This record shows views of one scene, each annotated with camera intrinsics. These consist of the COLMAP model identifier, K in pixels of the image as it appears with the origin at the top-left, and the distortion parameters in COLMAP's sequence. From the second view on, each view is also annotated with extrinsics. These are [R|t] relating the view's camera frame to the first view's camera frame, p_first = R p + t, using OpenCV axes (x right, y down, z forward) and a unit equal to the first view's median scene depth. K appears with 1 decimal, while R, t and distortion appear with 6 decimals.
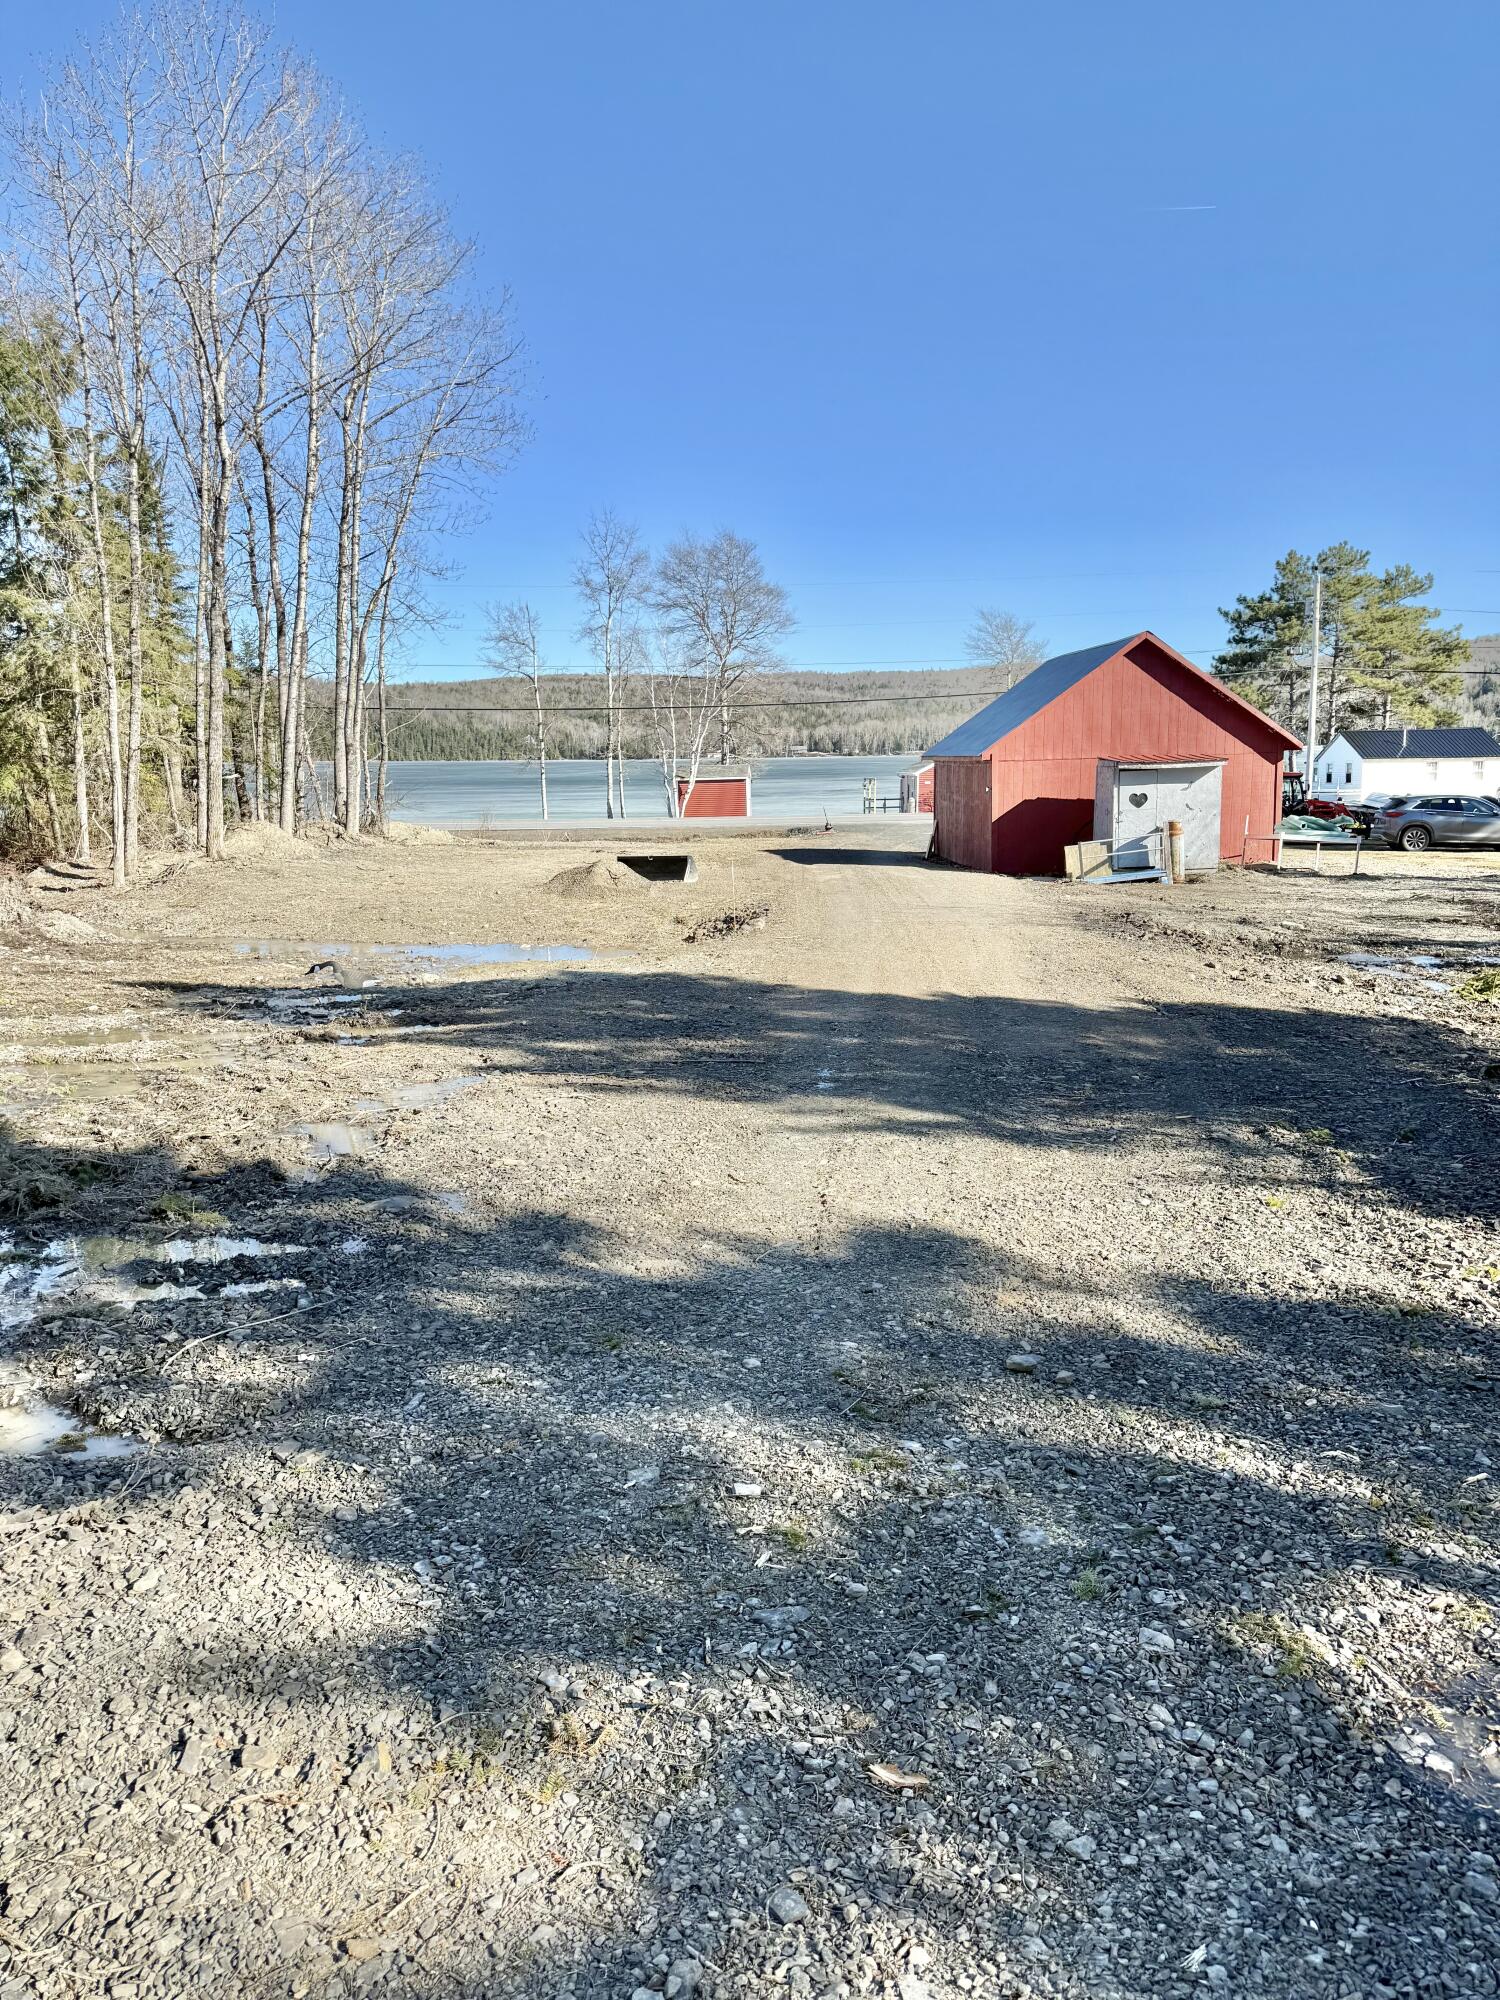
lens RADIAL K [[1401.8, 0, 750.0], [0, 1401.8, 1000.0], [0, 0, 1]] dist [0.000392, 0.000009]
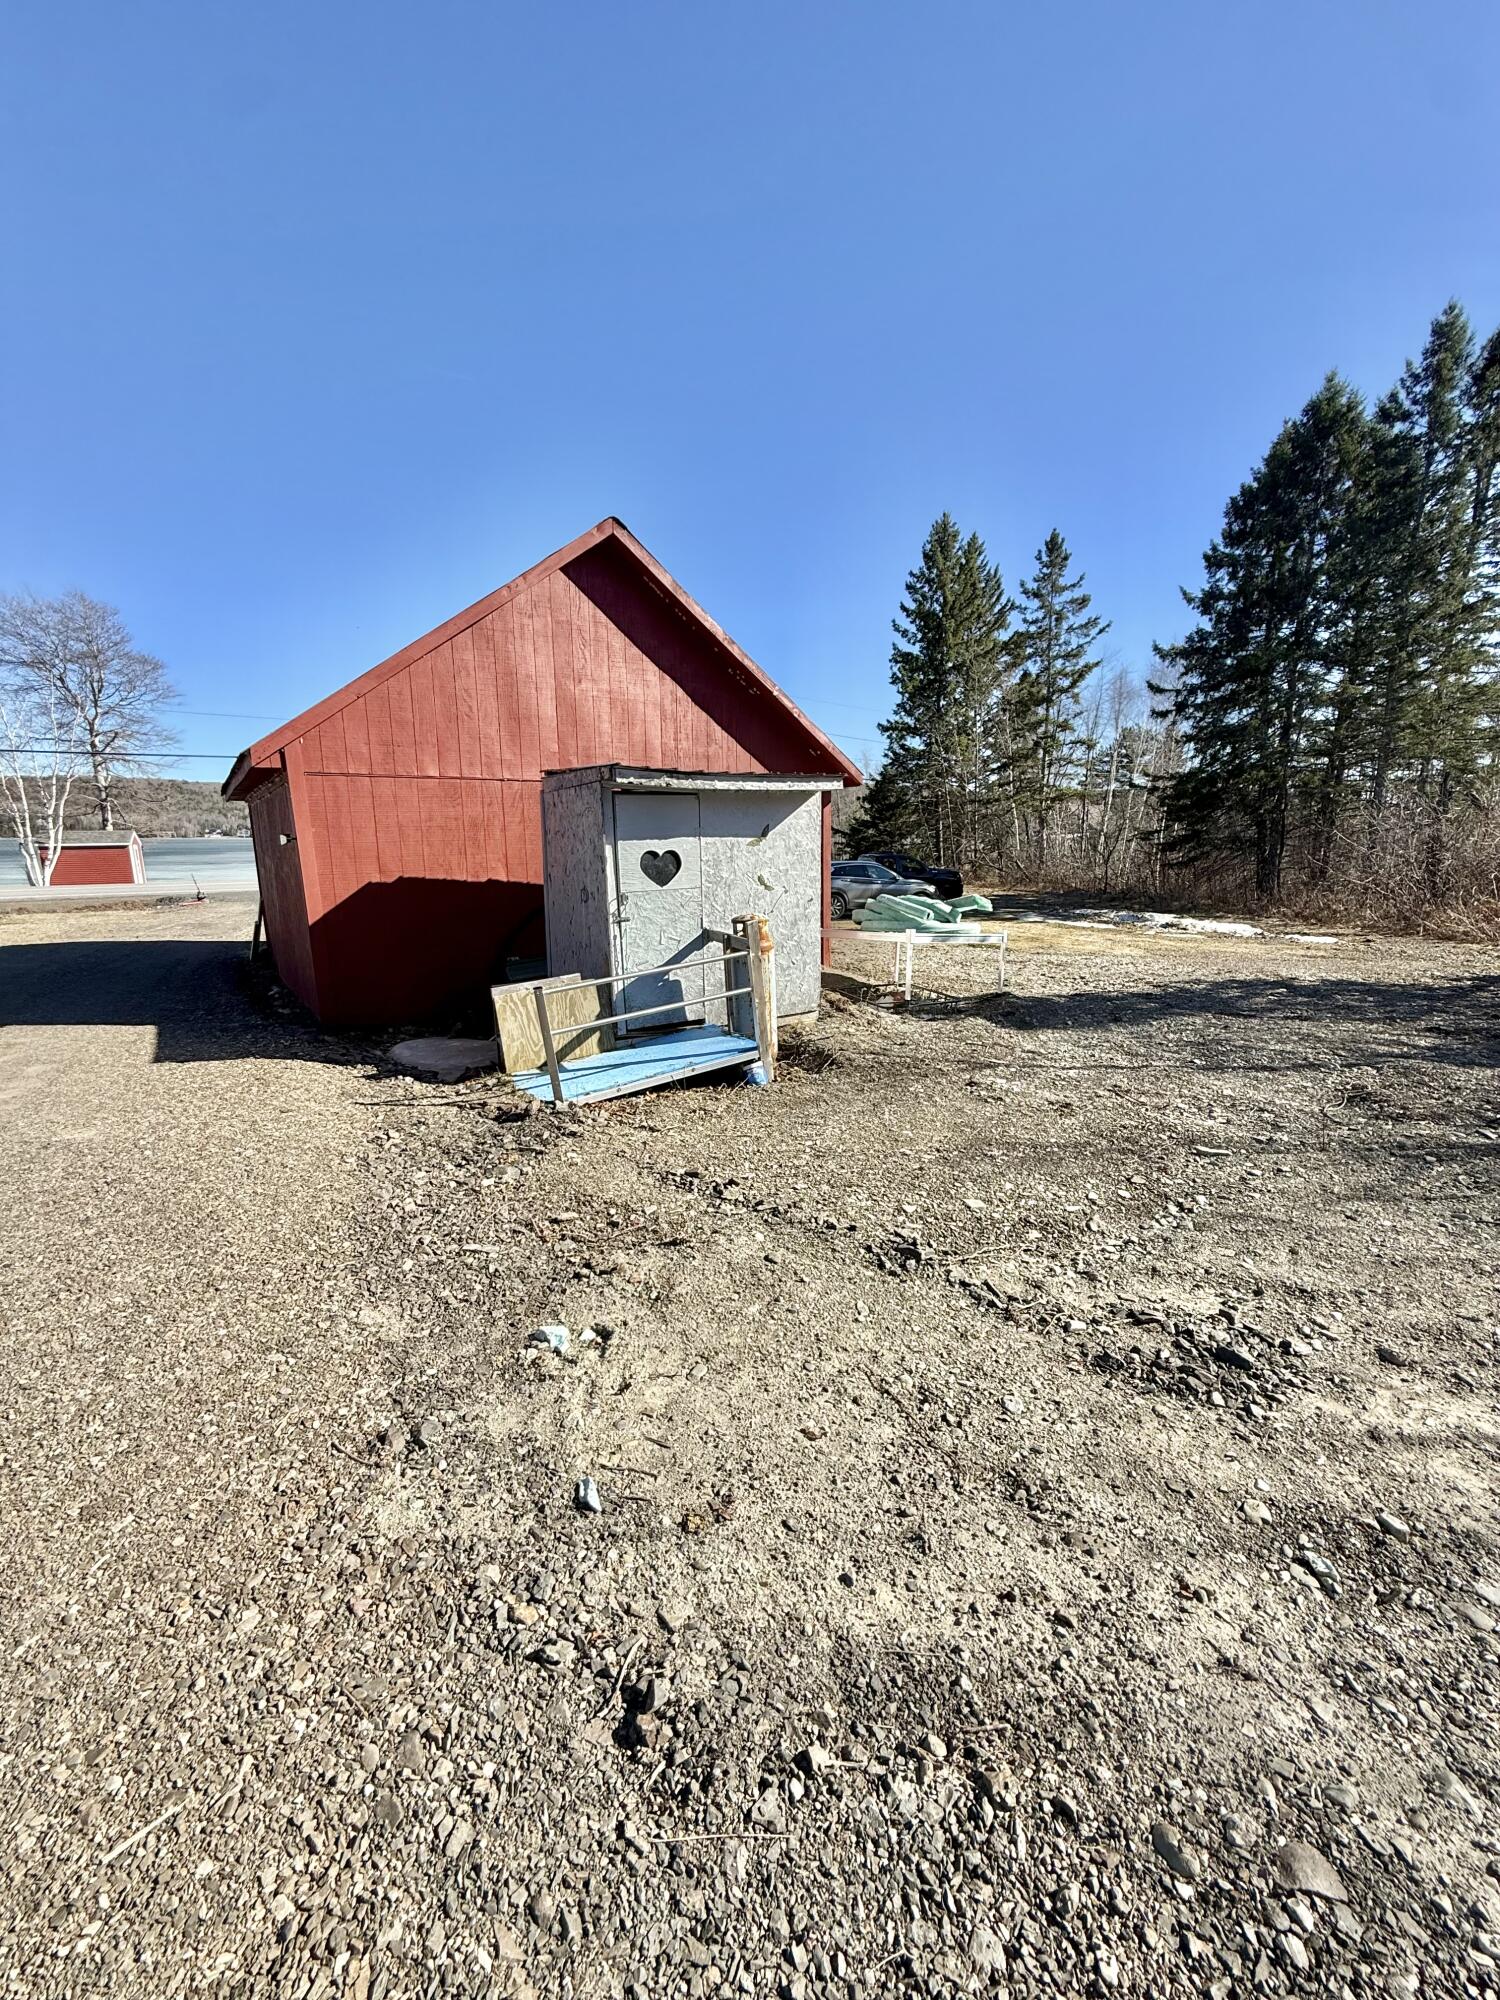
lens RADIAL K [[830.8, 0, 753.7], [0, 830.8, 1002.5], [0, 0, 1]] dist [0.000422, -0.000348]
pose [[0.850323, -0.094468, 0.517713, 0.168610], [0.081263, 0.995527, 0.048185, -0.112475], [-0.519949, 0.001098, 0.854196, 0.770478]]
